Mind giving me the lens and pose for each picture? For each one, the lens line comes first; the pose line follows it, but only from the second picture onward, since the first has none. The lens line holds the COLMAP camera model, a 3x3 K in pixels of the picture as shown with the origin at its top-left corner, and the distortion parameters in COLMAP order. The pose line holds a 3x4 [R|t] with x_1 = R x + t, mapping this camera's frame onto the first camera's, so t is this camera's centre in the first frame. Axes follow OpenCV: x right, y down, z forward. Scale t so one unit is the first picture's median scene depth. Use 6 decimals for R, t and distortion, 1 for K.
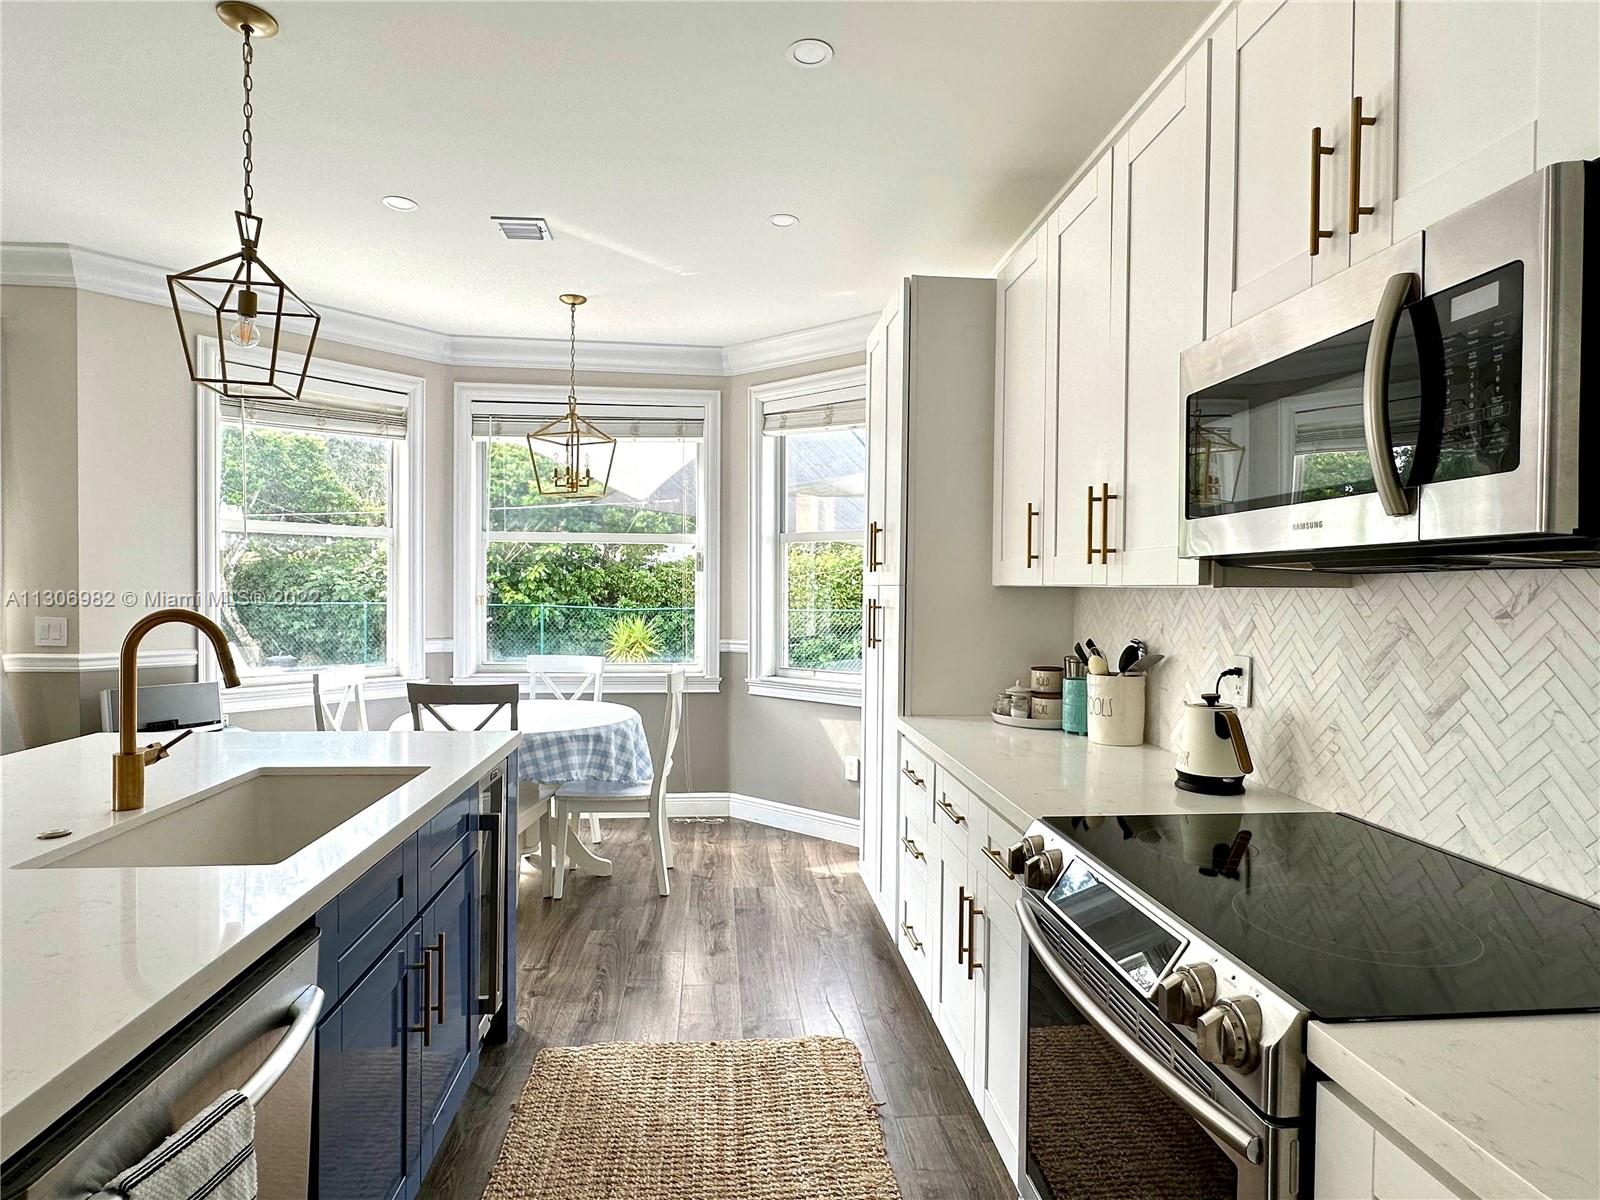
lens RADIAL K [[863.5, 0, 795.8], [0, 863.5, 601.3], [0, 0, 1]] dist [-0.002640, 0.001570]
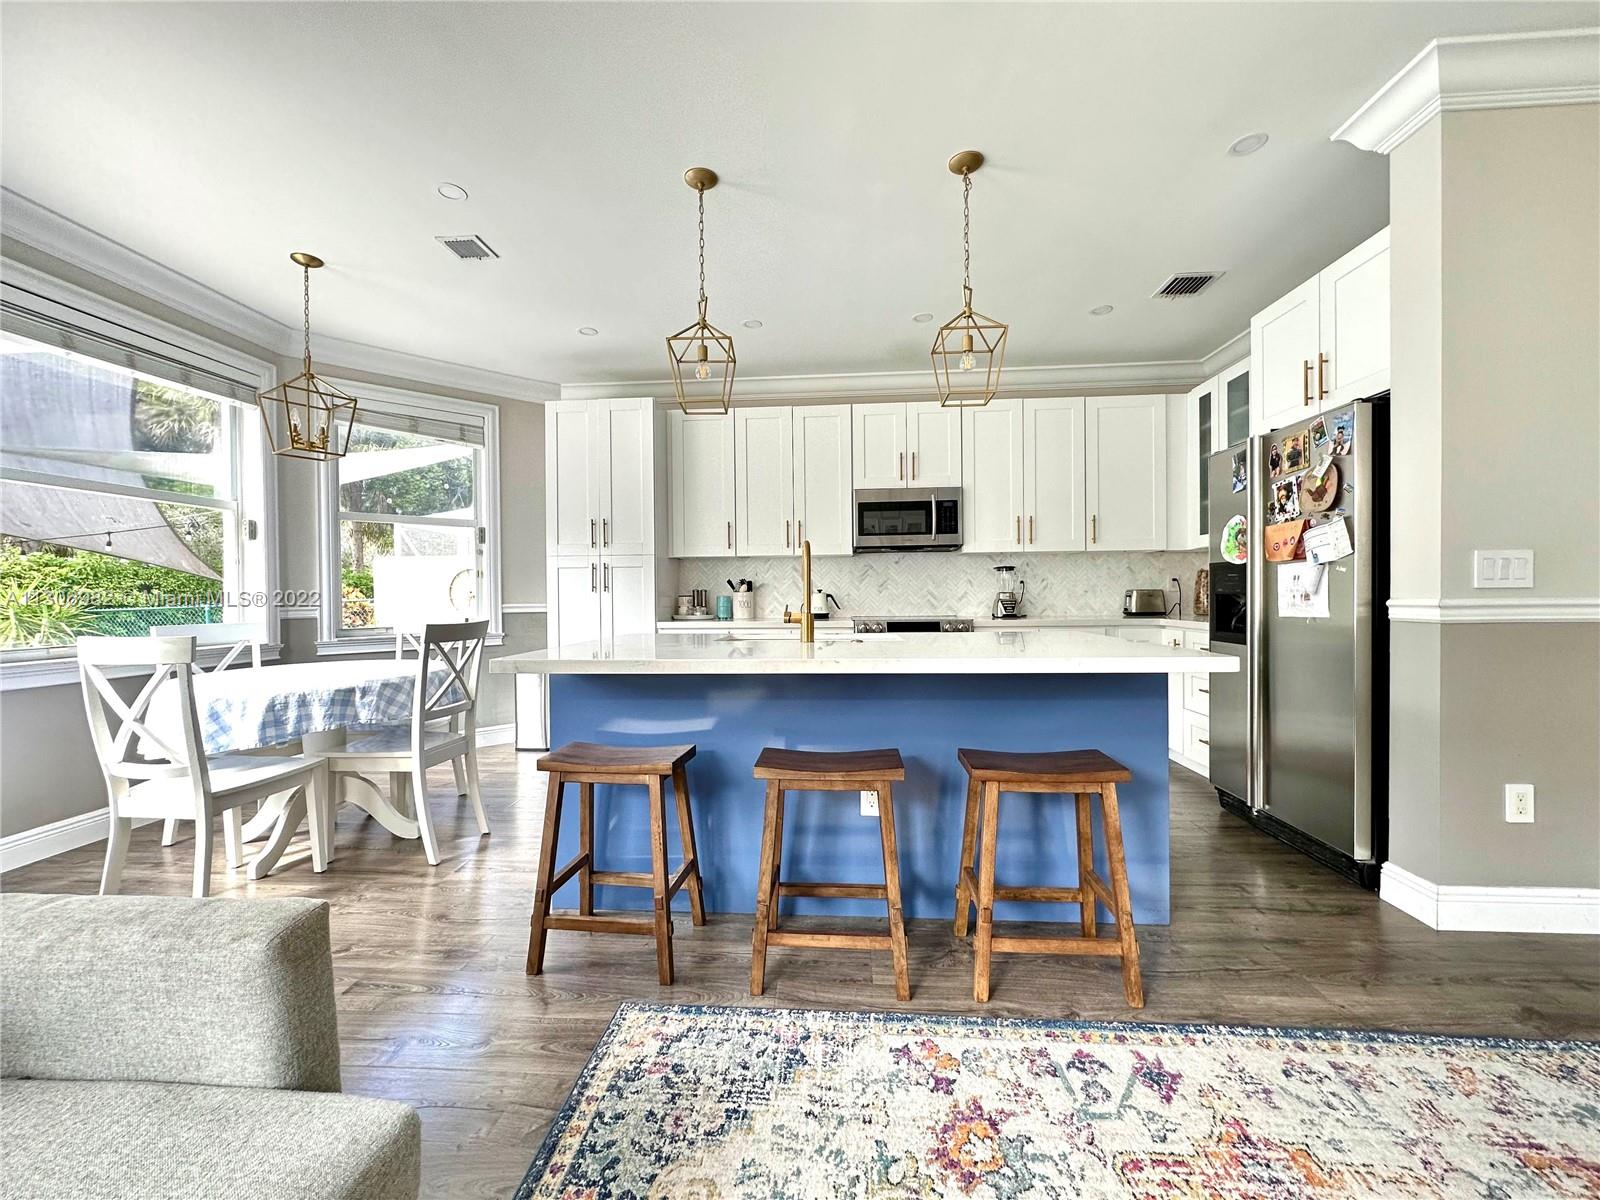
lens RADIAL K [[638.4, 0, 791.9], [0, 638.4, 601.1], [0, 0, 1]] dist [-0.001498, 0.000037]
pose [[0.158538, -0.020218, 0.987146, -1.753821], [0.029123, 0.999451, 0.015793, 0.101031], [-0.986923, 0.026245, 0.159040, 0.659179]]
